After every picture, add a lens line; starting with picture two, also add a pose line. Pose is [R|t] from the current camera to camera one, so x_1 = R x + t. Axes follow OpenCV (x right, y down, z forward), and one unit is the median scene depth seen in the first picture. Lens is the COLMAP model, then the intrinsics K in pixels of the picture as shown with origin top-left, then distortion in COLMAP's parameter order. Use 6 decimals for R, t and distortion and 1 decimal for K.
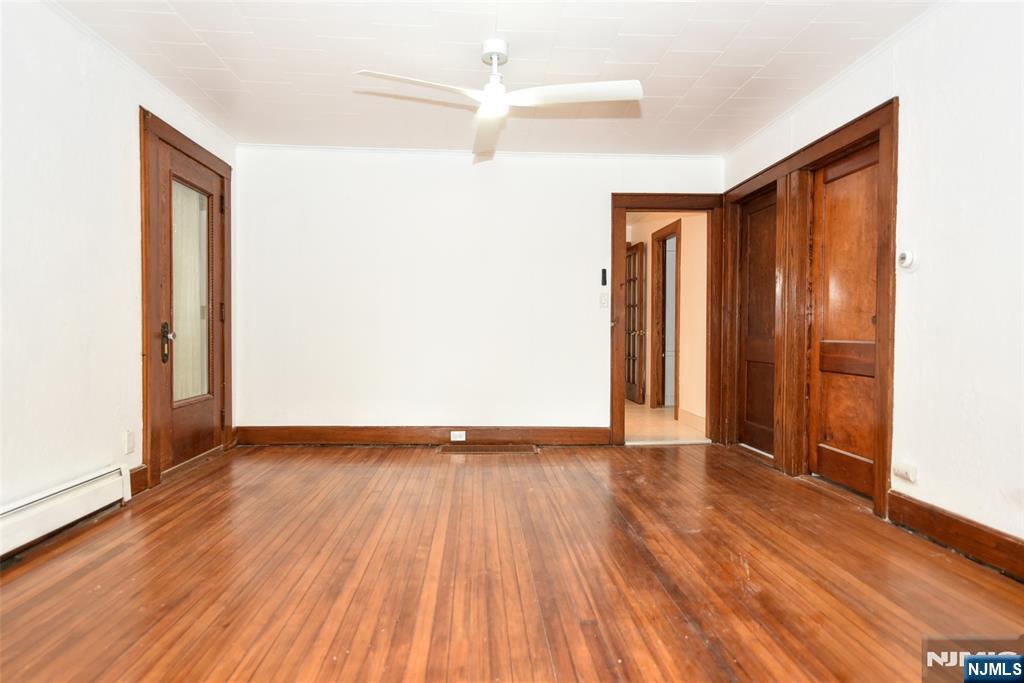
lens RADIAL K [[579.6, 0, 507.5], [0, 579.6, 342.5], [0, 0, 1]] dist [0.002715, -0.000060]
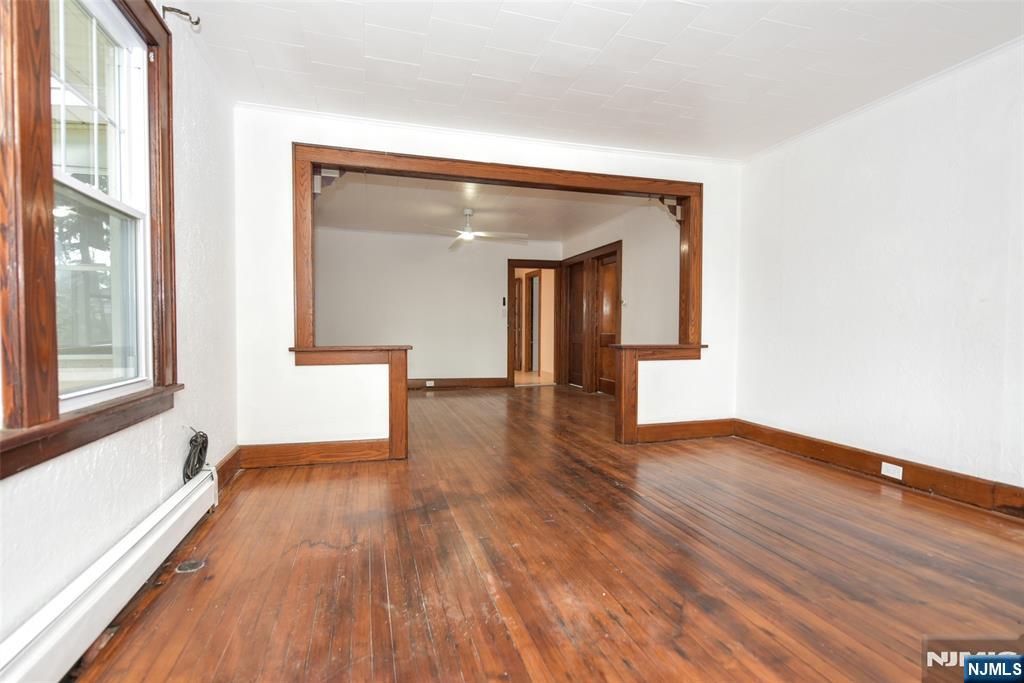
lens RADIAL K [[501.1, 0, 512.8], [0, 501.1, 340.7], [0, 0, 1]] dist [-0.000087, 0.000000]
pose [[0.972302, -0.003577, 0.233700, -0.202840], [0.002523, 0.999985, 0.004812, 0.012010], [-0.233714, -0.004089, 0.972297, -0.660363]]
